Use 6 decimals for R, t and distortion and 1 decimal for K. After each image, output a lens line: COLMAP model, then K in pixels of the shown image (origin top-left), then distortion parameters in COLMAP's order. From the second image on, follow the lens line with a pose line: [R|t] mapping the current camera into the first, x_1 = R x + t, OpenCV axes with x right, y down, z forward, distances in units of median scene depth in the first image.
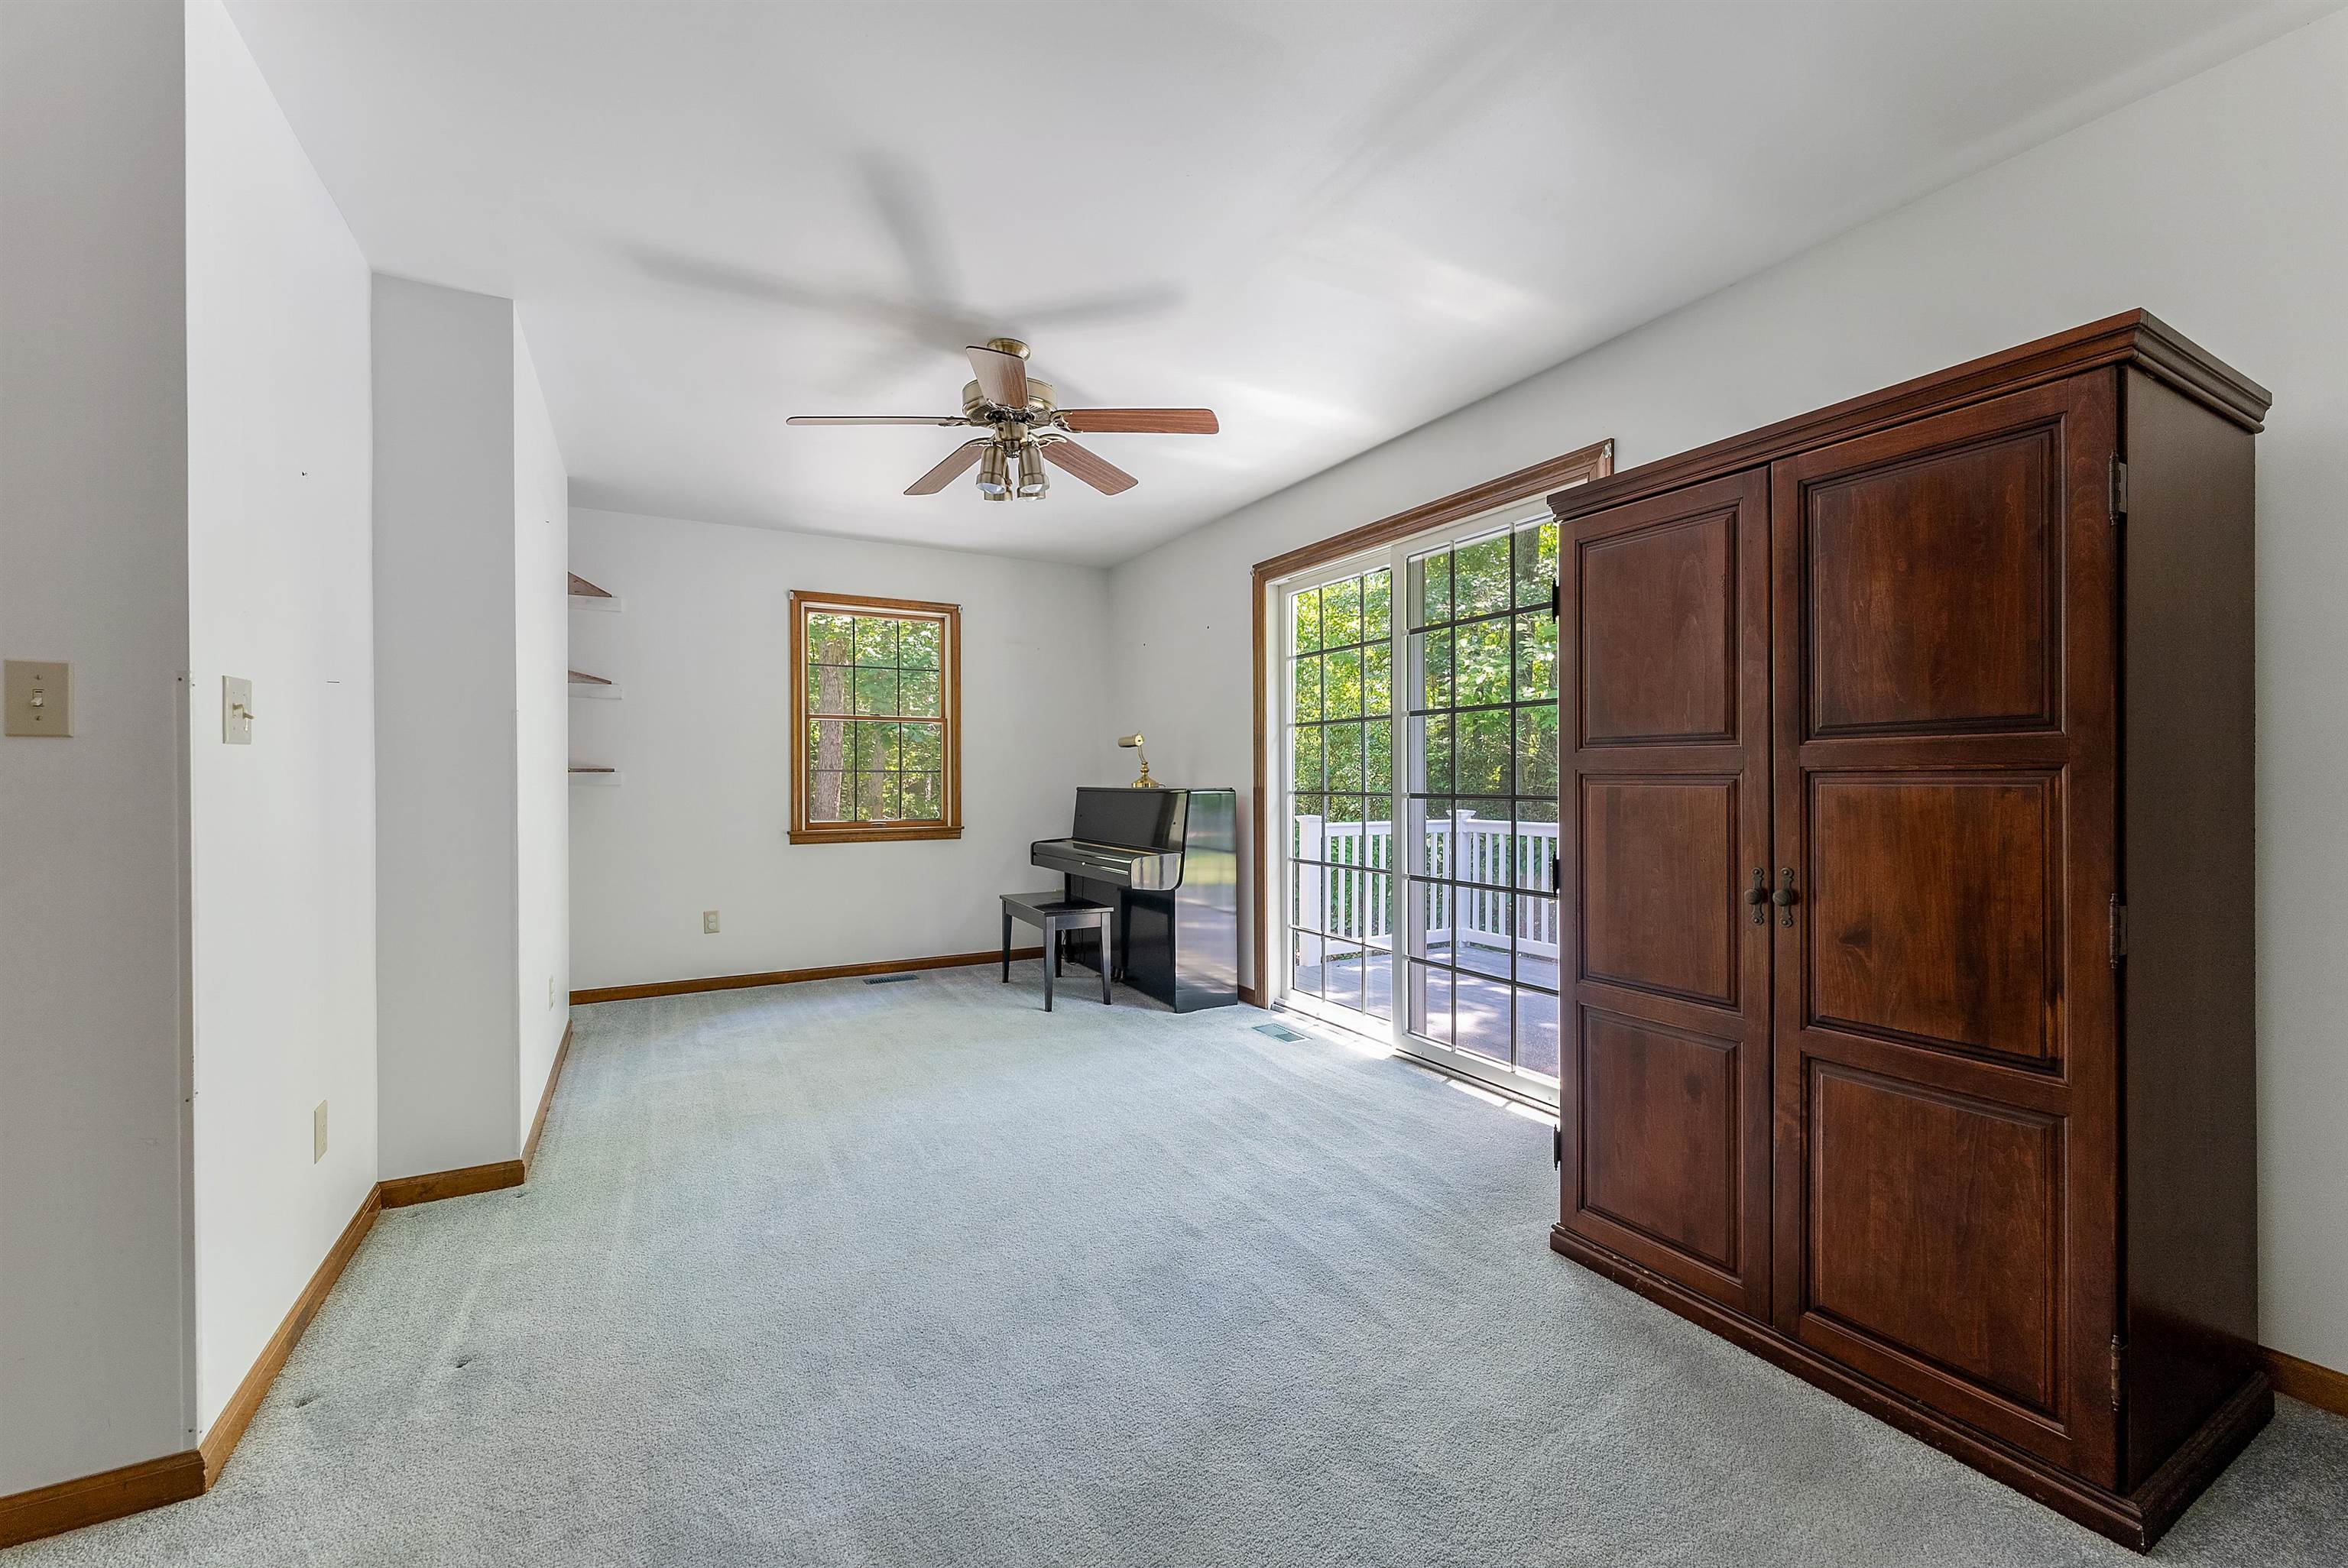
lens RADIAL K [[961.8, 0, 1177.1], [0, 961.8, 777.4], [0, 0, 1]] dist [0.006519, -0.001157]
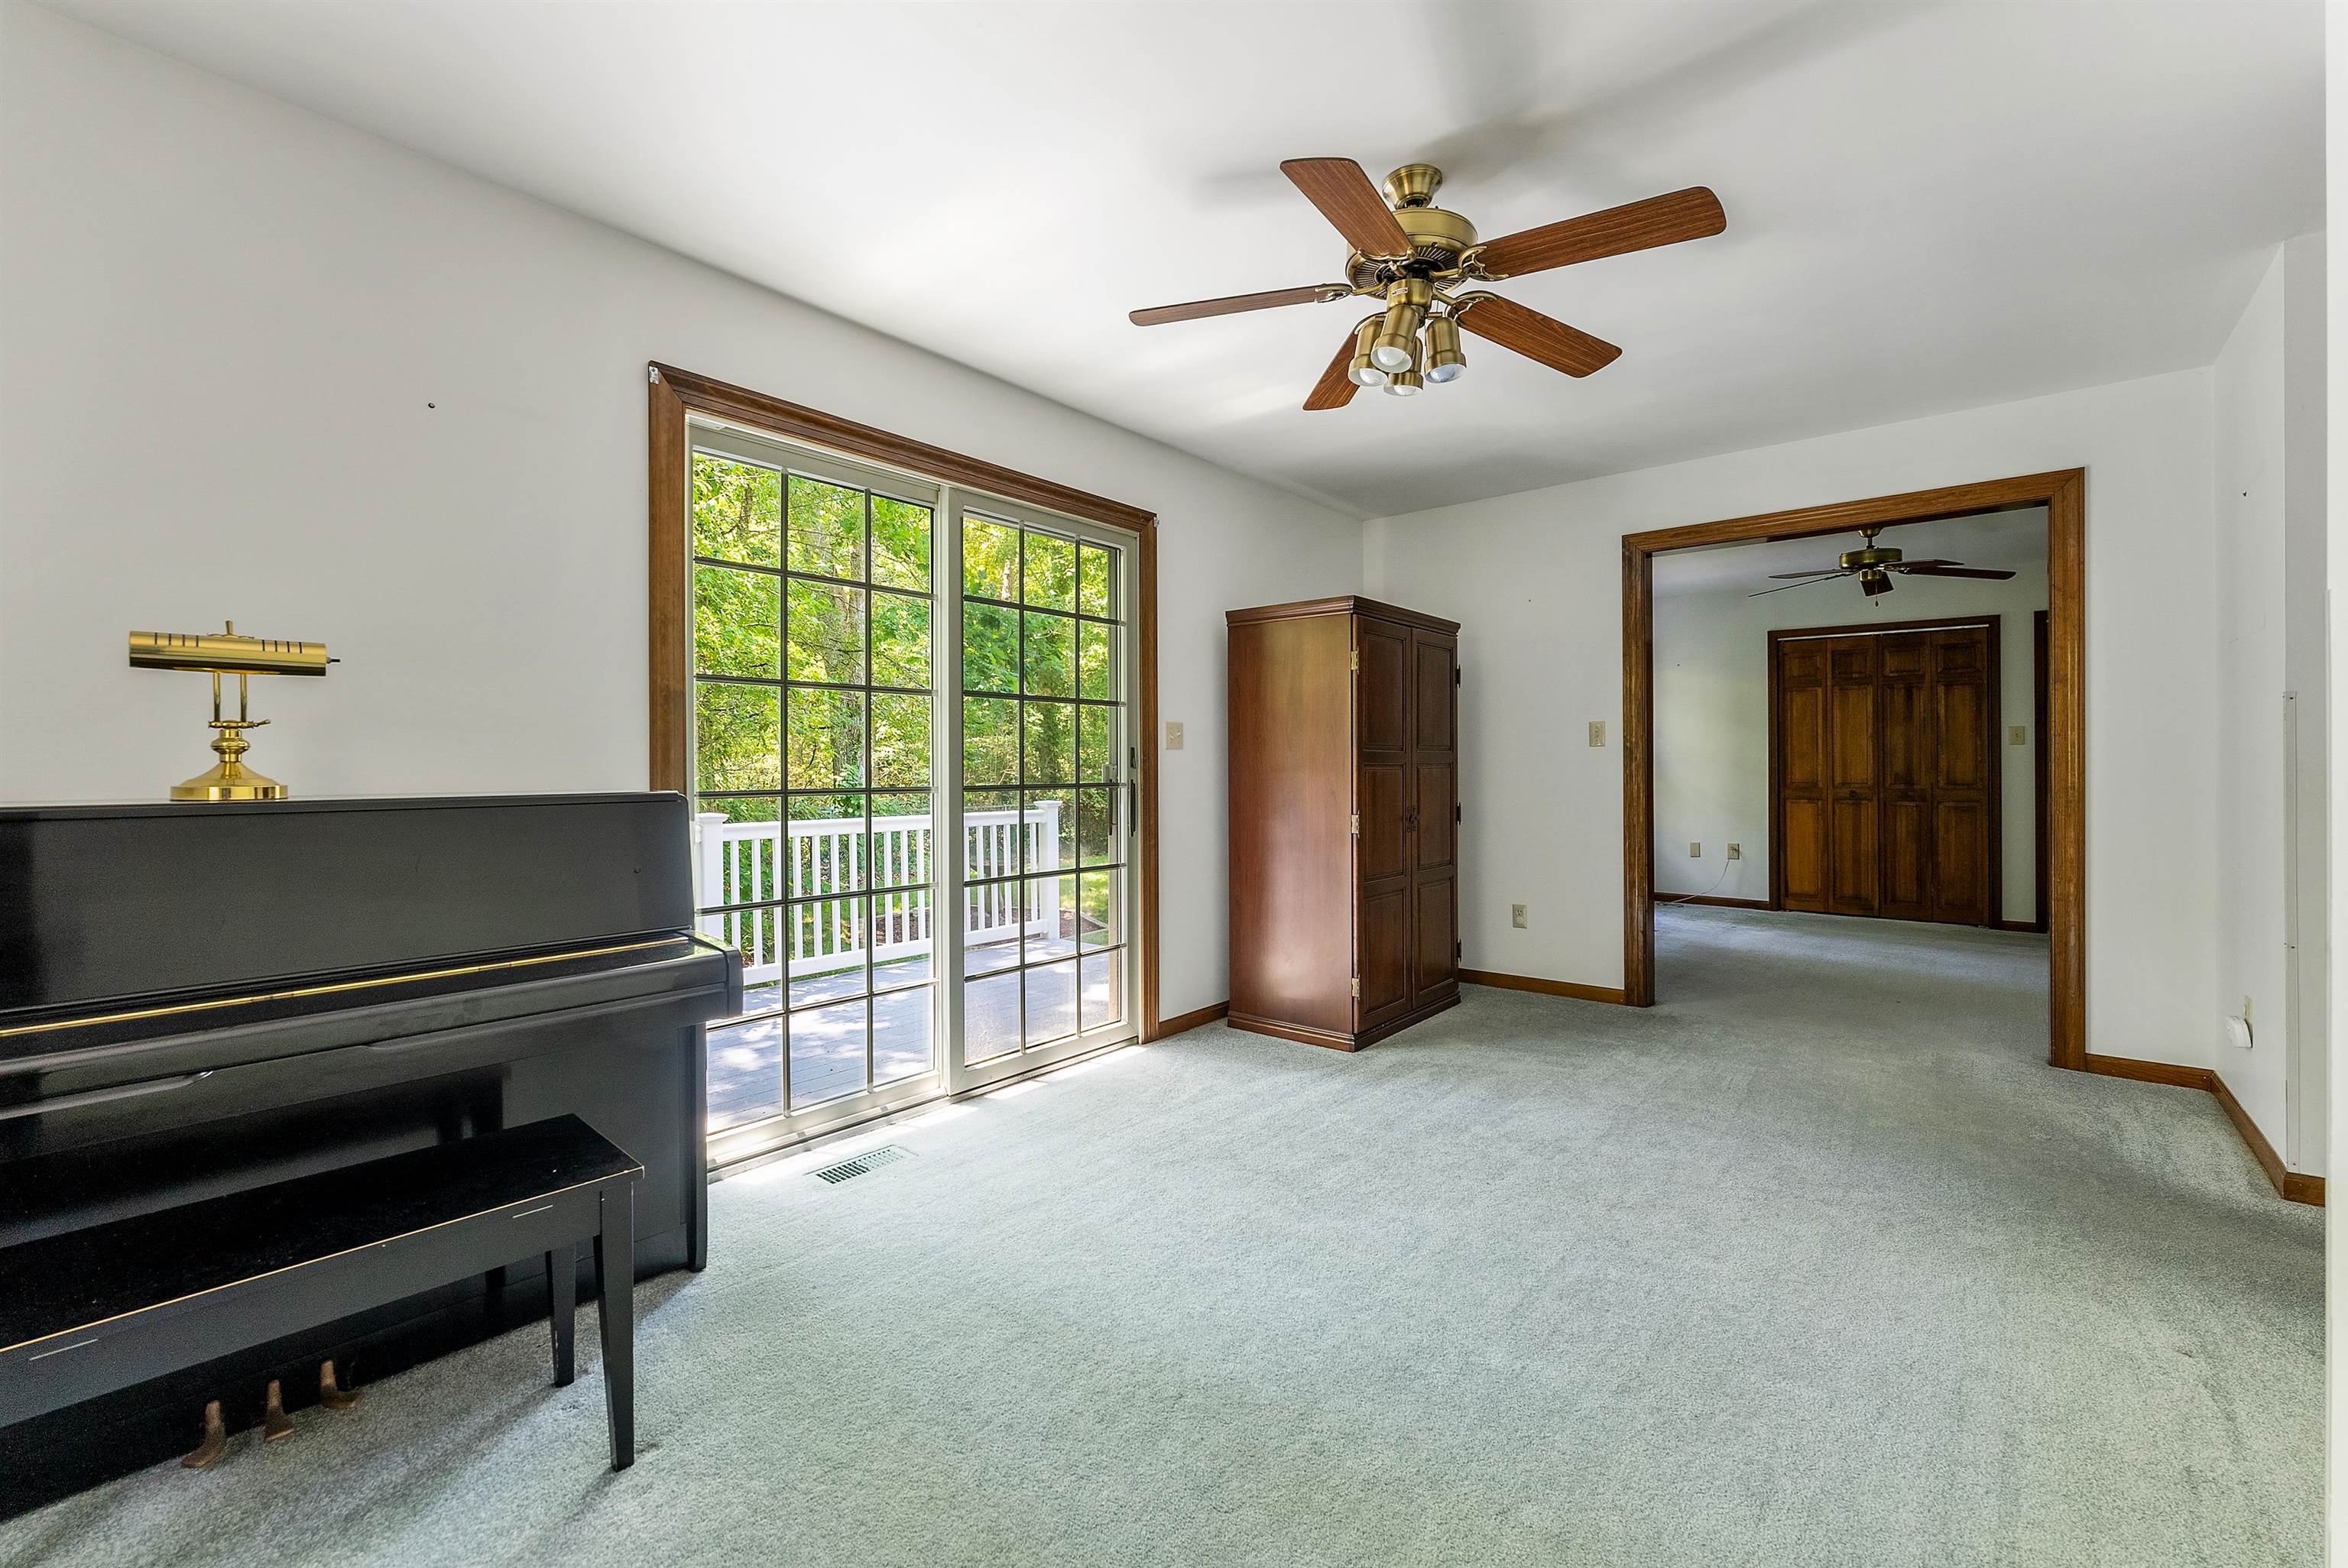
lens RADIAL K [[961.8, 0, 1191.5], [0, 961.8, 765.8], [0, 0, 1]] dist [0.006519, -0.001157]
pose [[-0.373951, 0.001810, 0.927447, -0.582288], [-0.000497, 0.999998, -0.002152, -0.000391], [-0.927448, -0.001265, -0.373950, 1.049485]]
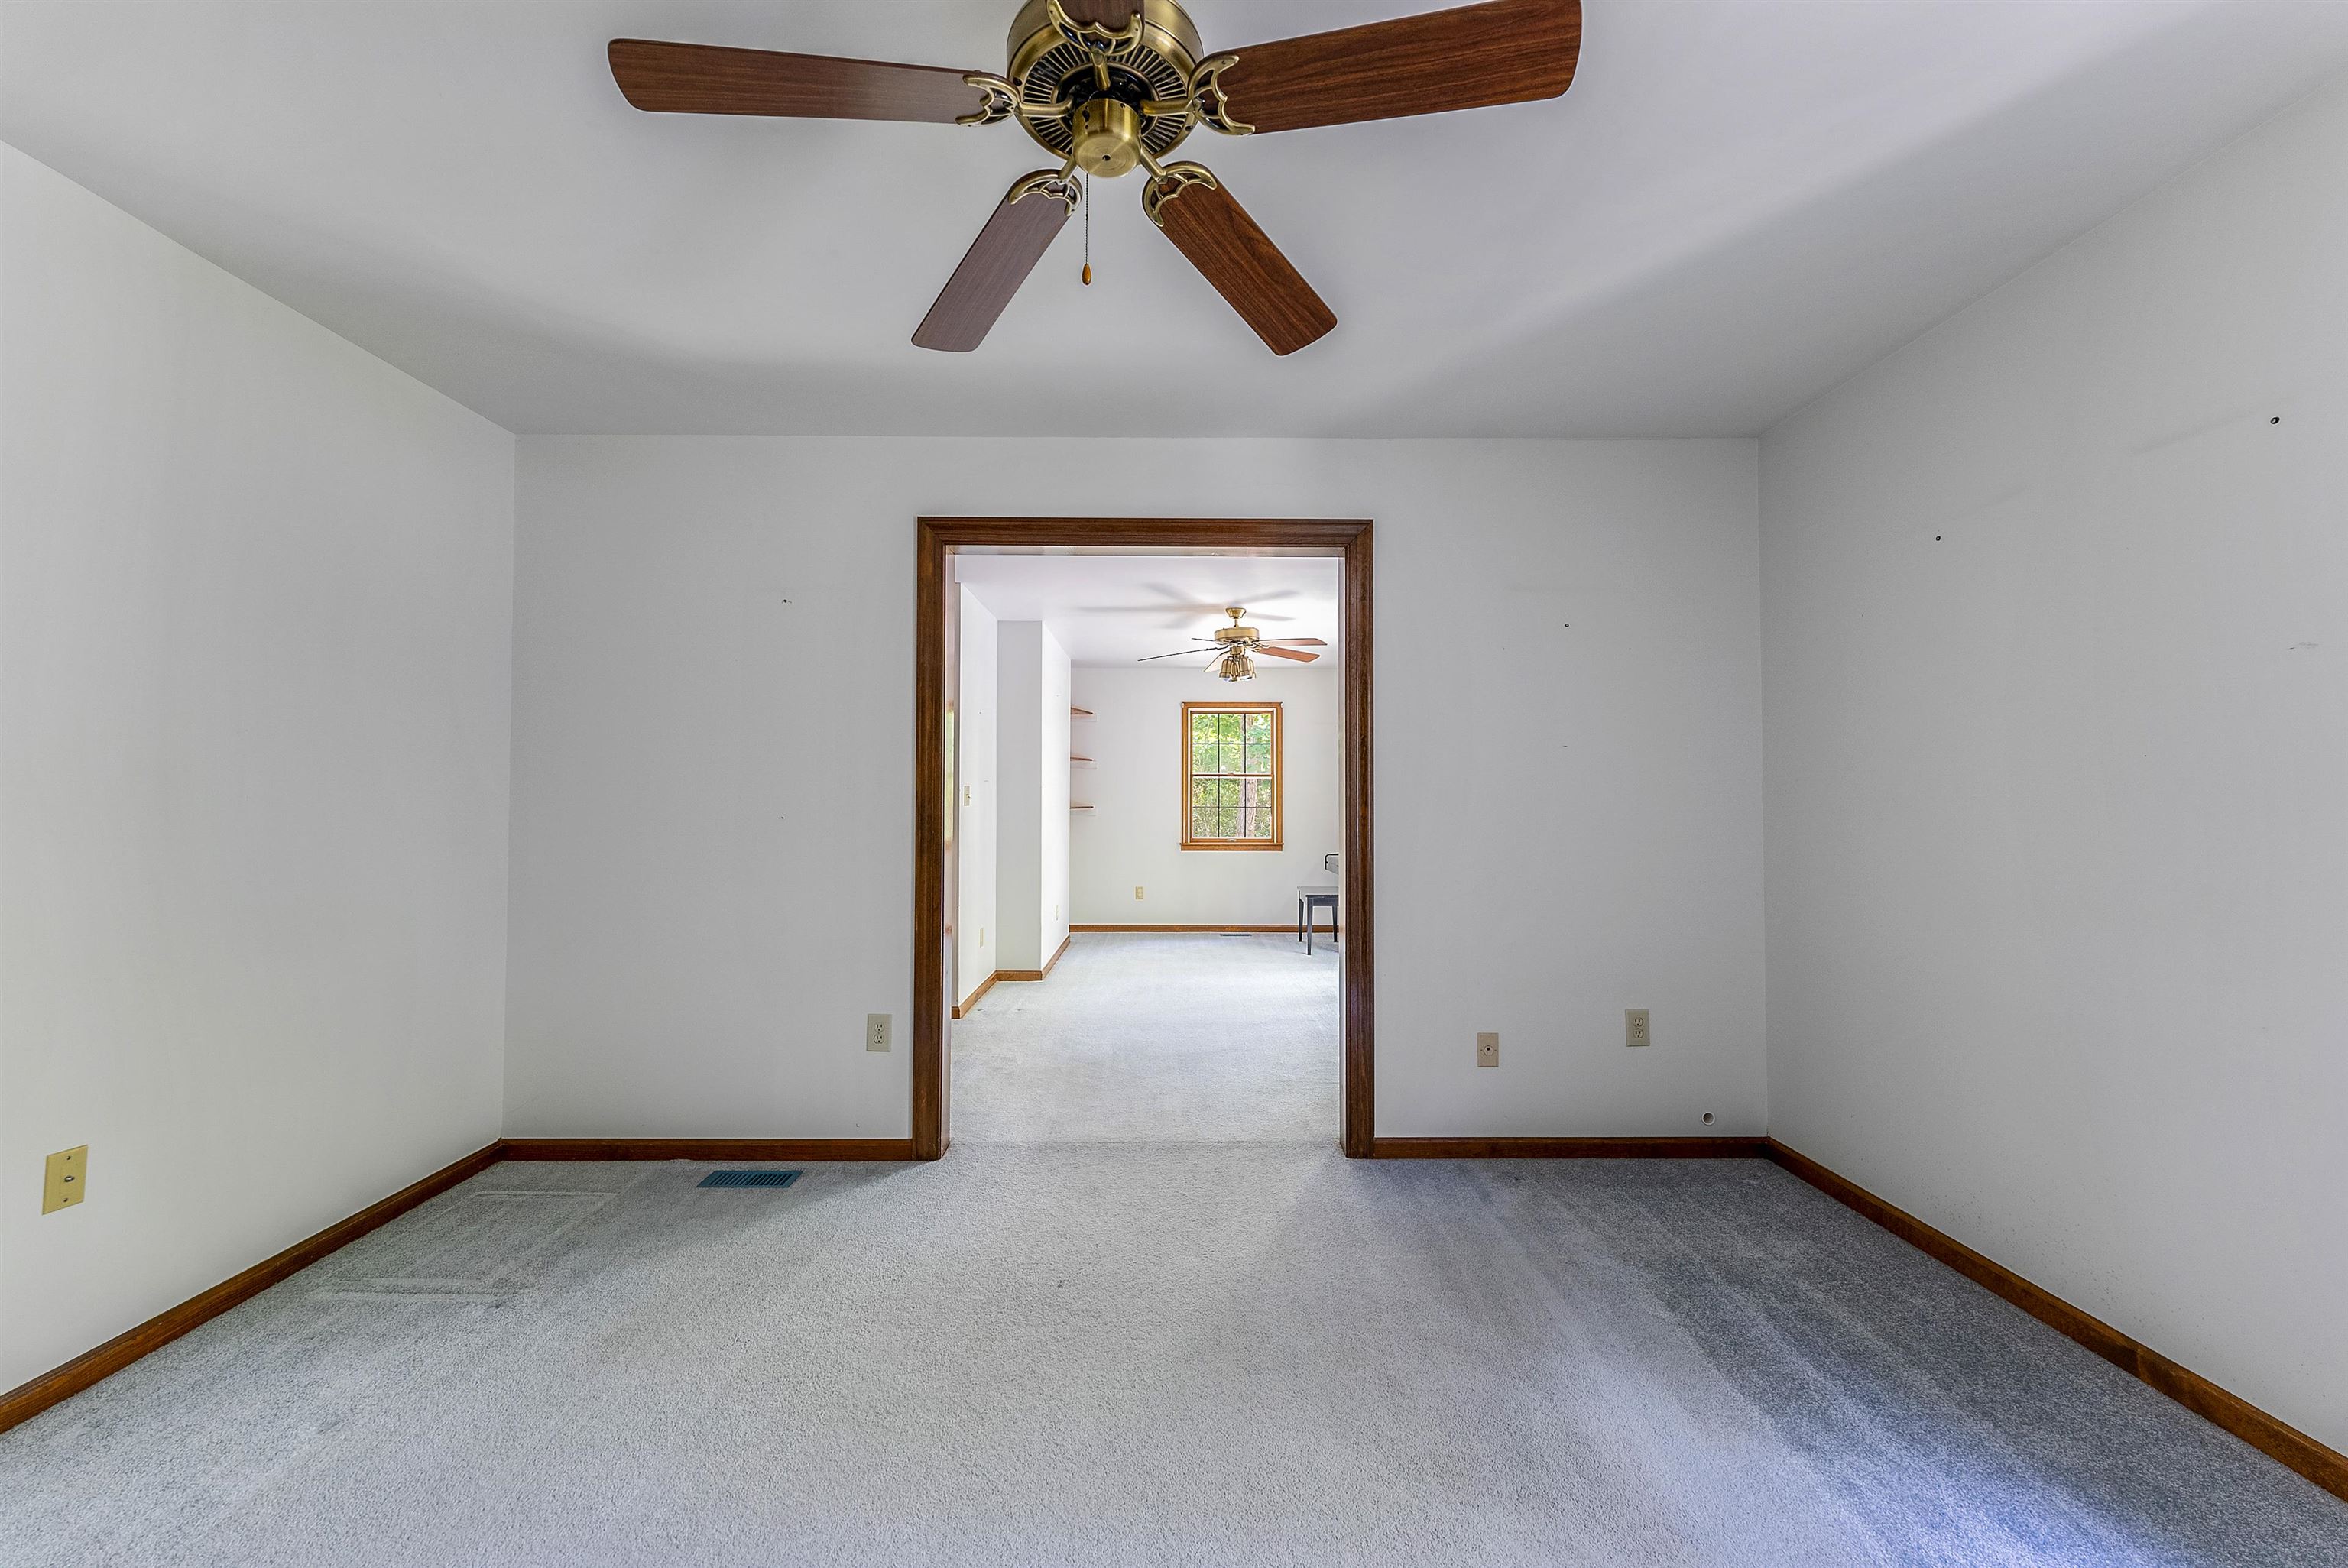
lens RADIAL K [[961.8, 0, 1172.3], [0, 961.8, 790.3], [0, 0, 1]] dist [0.006519, -0.001157]
pose [[0.880795, 0.003483, -0.473485, 0.442640], [-0.010224, 0.999880, -0.011664, -0.020291], [0.473387, 0.015115, 0.880725, -0.574933]]
